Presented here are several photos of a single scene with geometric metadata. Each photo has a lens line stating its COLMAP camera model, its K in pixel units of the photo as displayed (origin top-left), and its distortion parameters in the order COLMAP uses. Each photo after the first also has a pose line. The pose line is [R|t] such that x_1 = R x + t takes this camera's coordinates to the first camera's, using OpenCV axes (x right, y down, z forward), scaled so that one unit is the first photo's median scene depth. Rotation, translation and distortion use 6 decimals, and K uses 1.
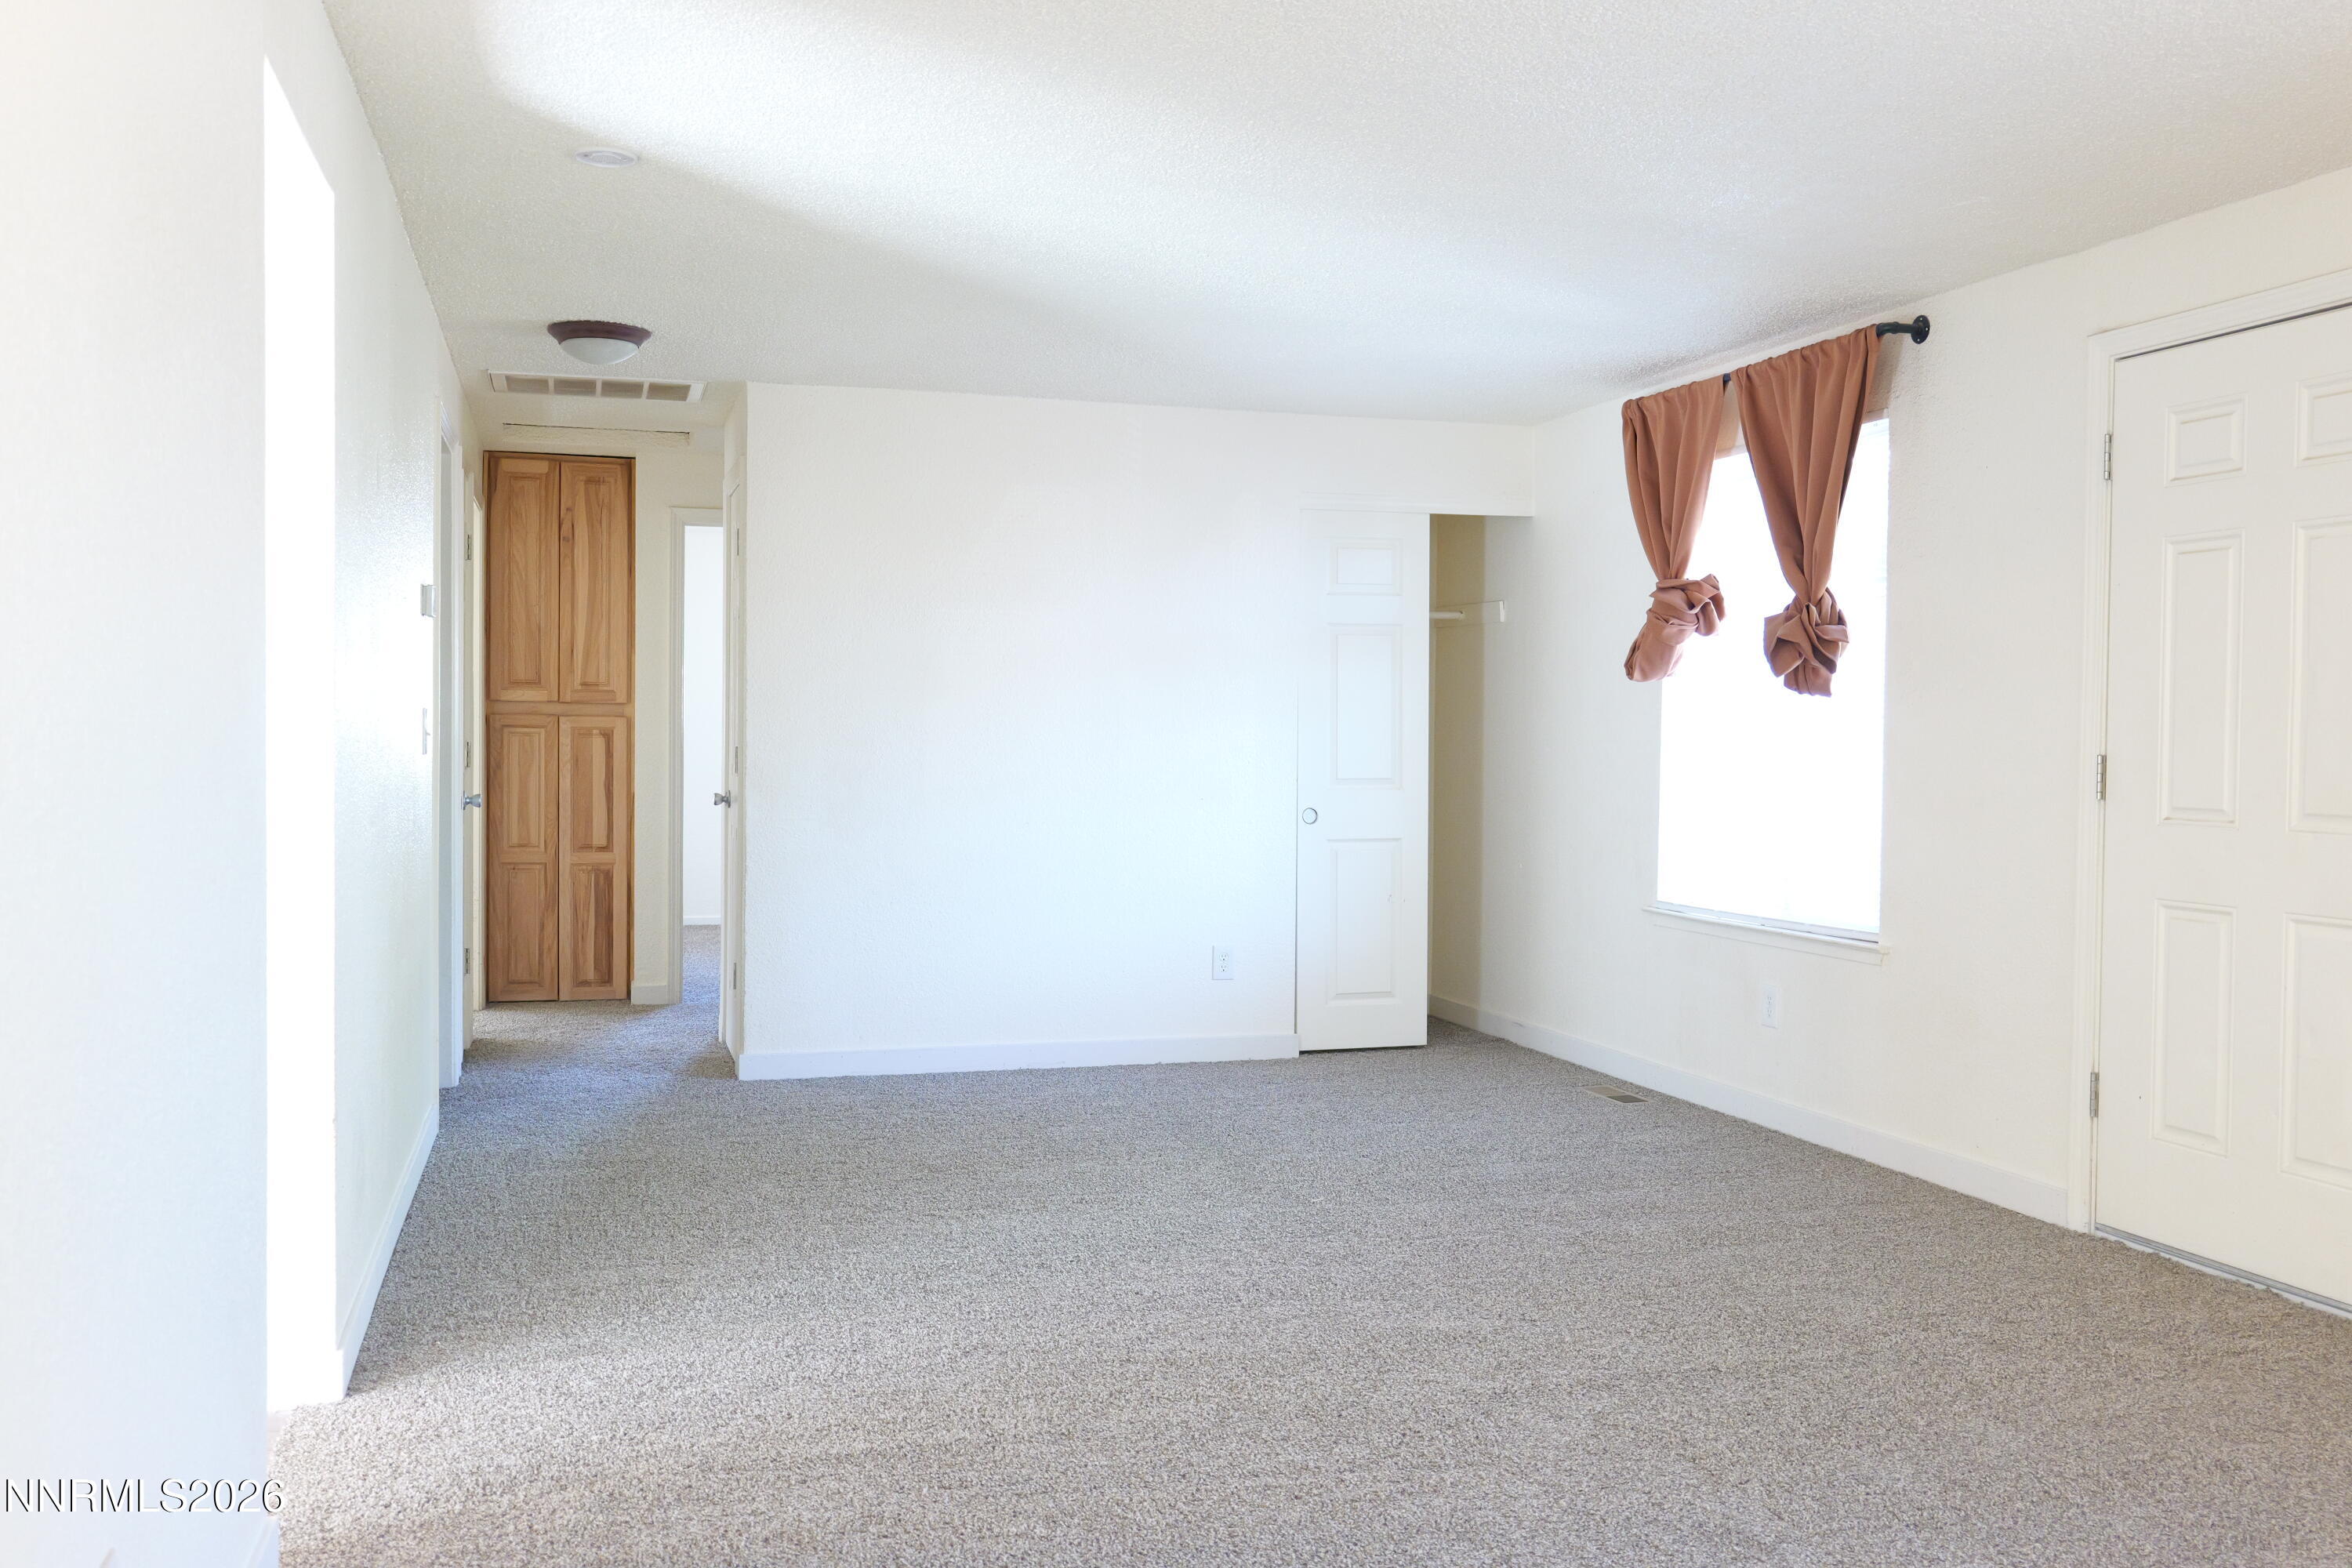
lens RADIAL K [[1998.4, 0, 1183.0], [0, 1998.4, 786.8], [0, 0, 1]] dist [0.001617, -0.005098]
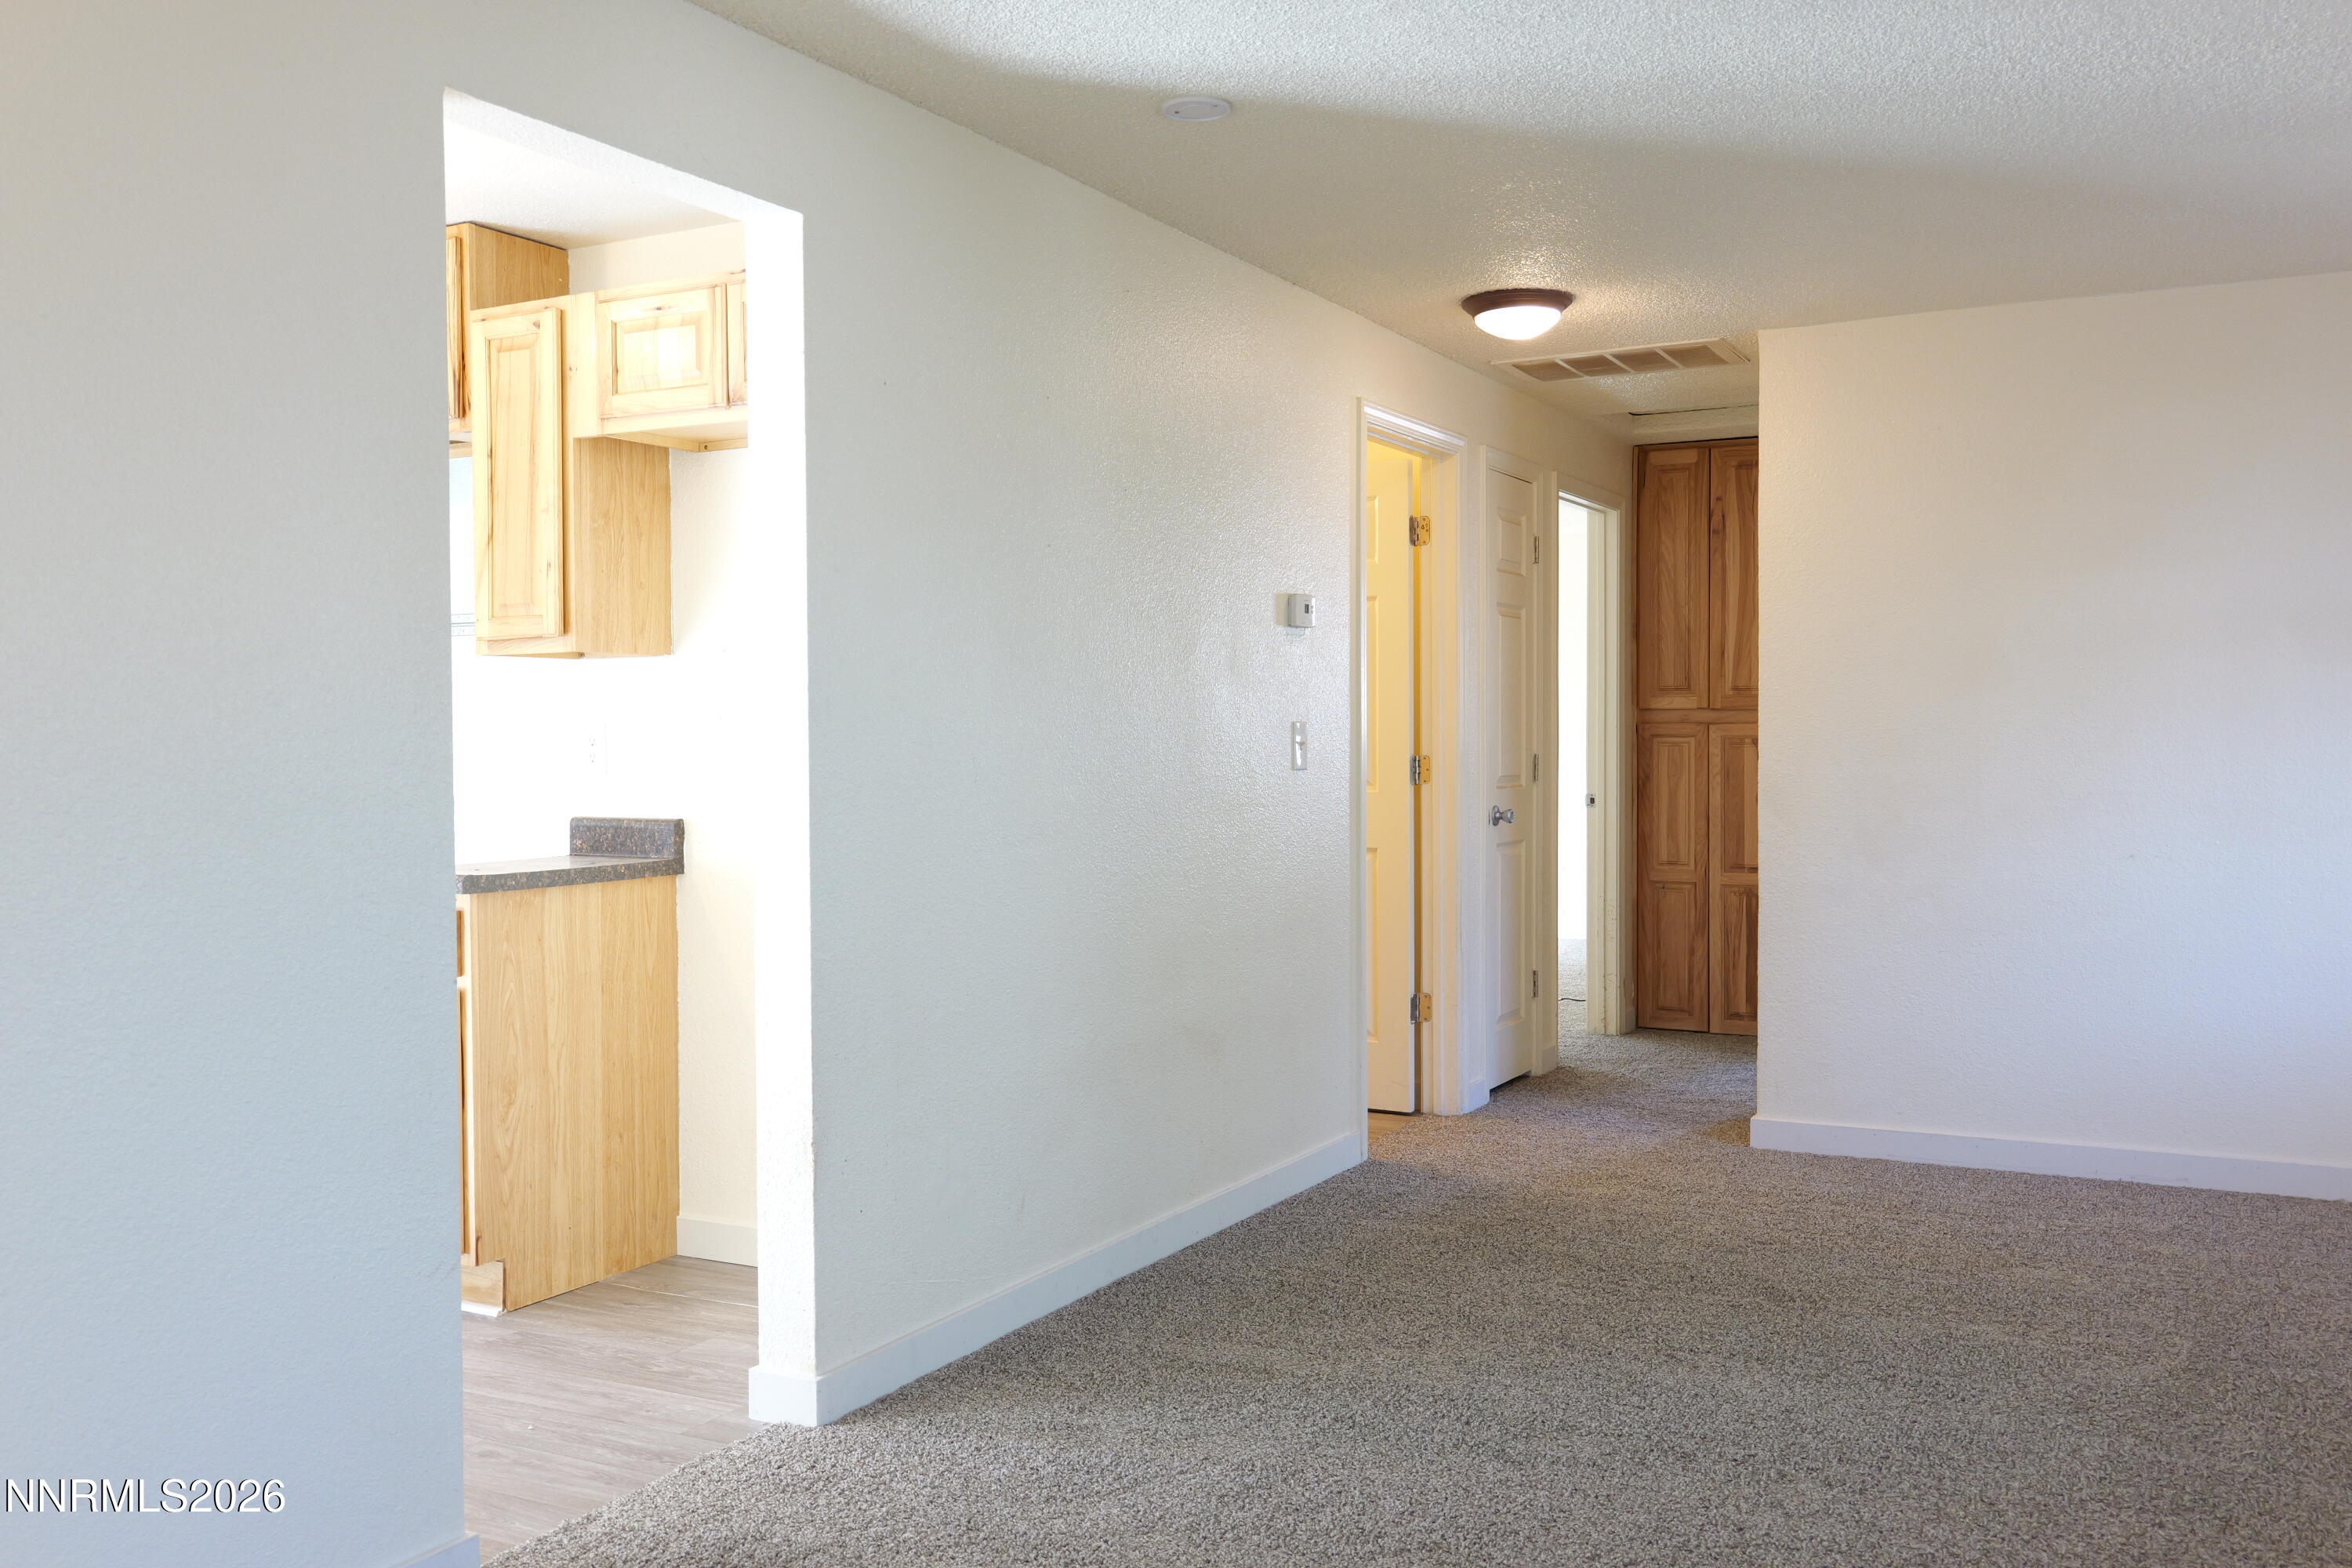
lens RADIAL K [[1998.4, 0, 1177.2], [0, 1998.4, 774.1], [0, 0, 1]] dist [0.001617, -0.005098]
pose [[0.707657, -0.000749, -0.706555, 0.166041], [-0.006313, 0.999953, -0.007382, -0.003897], [0.706527, 0.009684, 0.707619, 0.174830]]
